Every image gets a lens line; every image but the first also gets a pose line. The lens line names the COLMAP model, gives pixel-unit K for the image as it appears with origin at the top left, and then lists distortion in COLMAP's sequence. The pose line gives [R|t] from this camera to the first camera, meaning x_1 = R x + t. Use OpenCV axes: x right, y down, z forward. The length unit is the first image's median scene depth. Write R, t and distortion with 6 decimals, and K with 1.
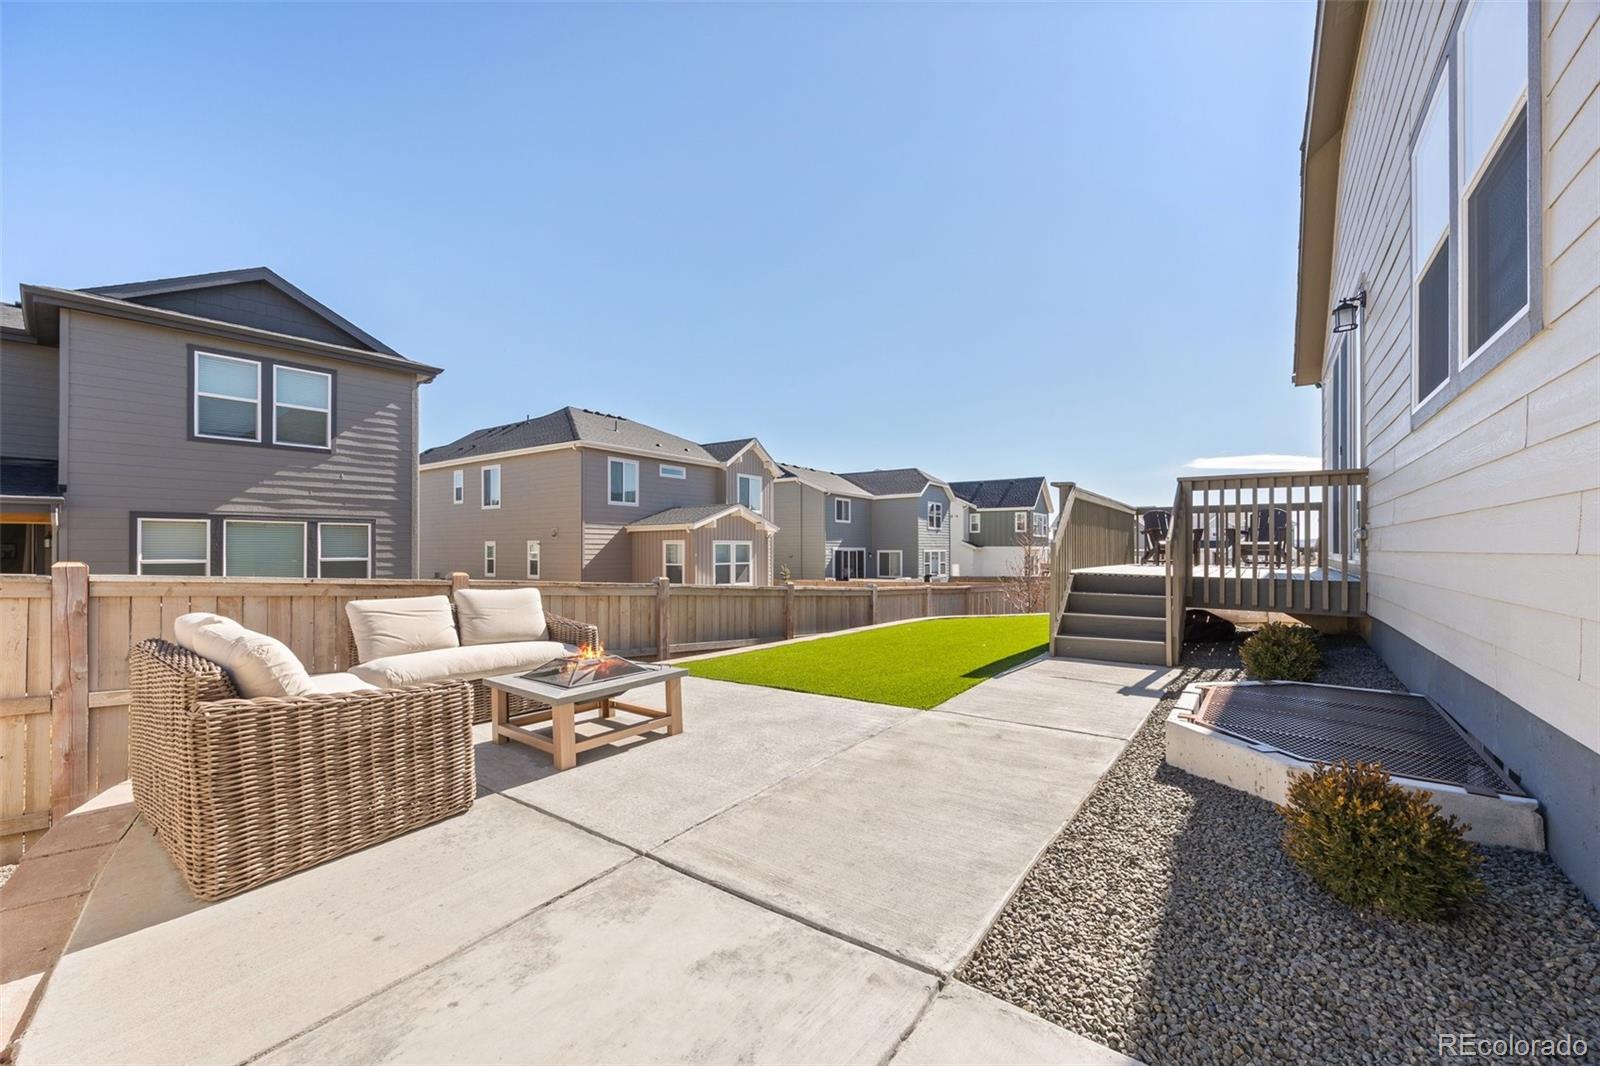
lens RADIAL K [[621.5, 0, 795.1], [0, 621.5, 540.3], [0, 0, 1]] dist [-0.000222, 0.000144]
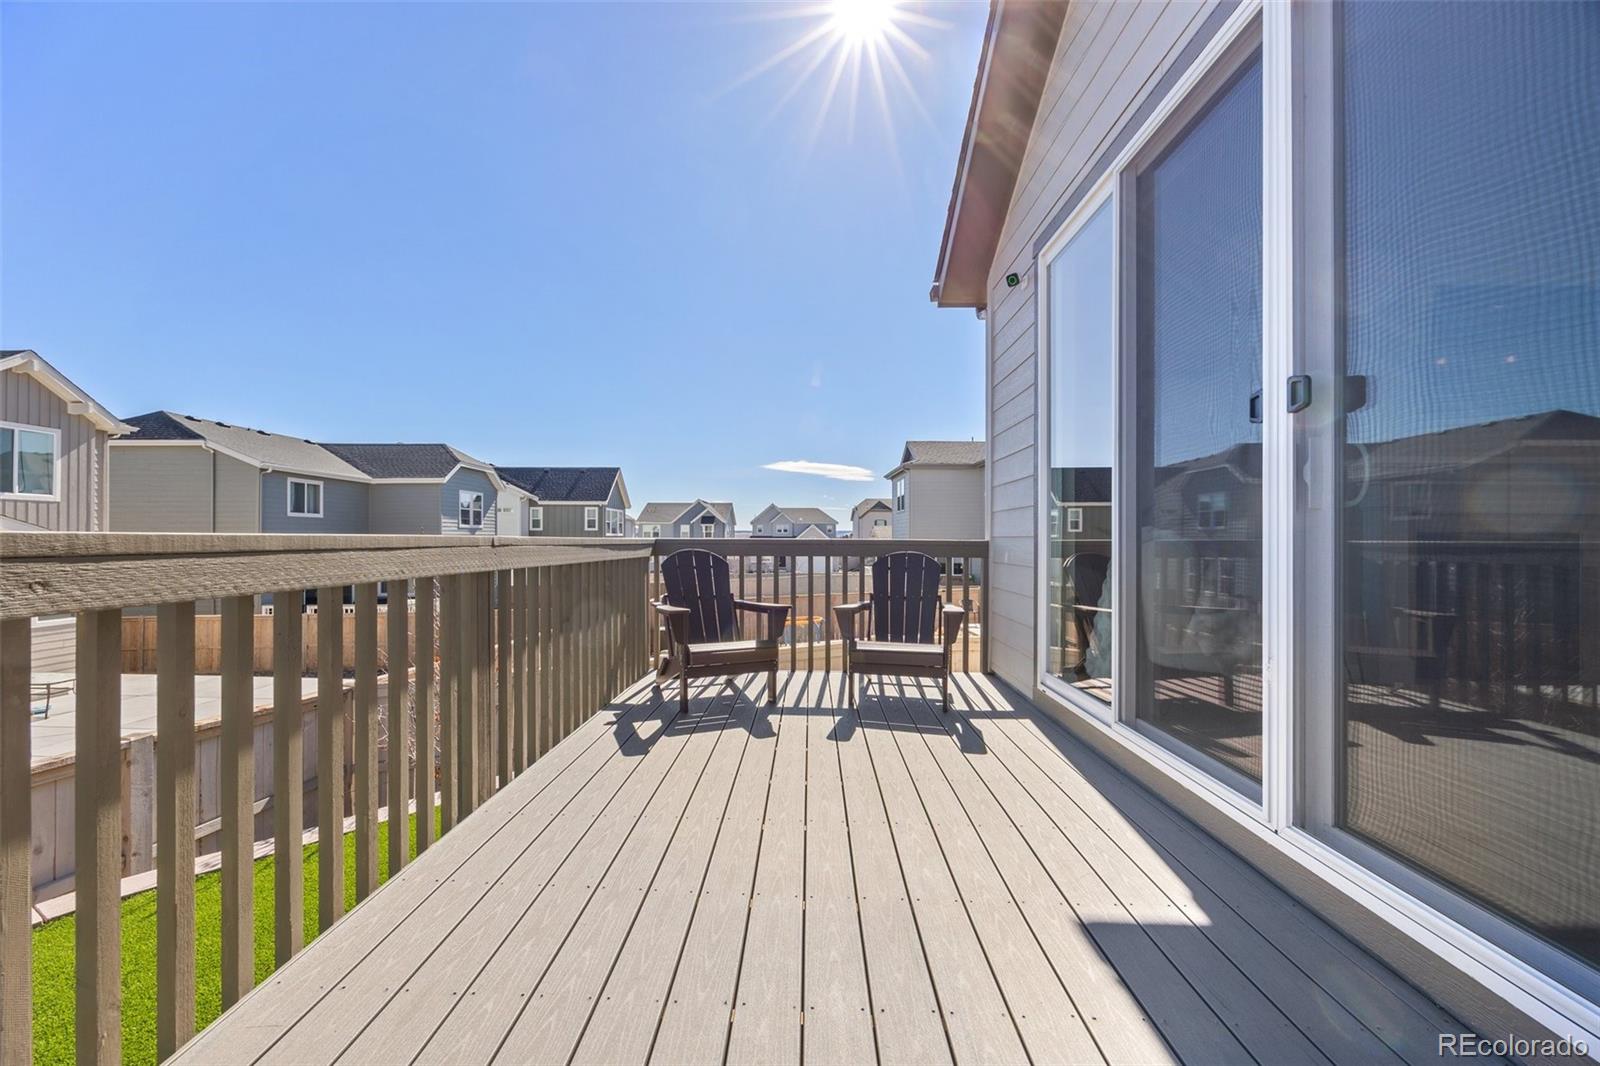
lens RADIAL K [[621.5, 0, 795.1], [0, 621.5, 540.3], [0, 0, 1]] dist [-0.000222, 0.000144]
pose [[0.812056, -0.003079, 0.583571, 0.106815], [-0.007218, 0.999857, 0.015320, -0.017004], [-0.583535, -0.016652, 0.811917, 0.168216]]
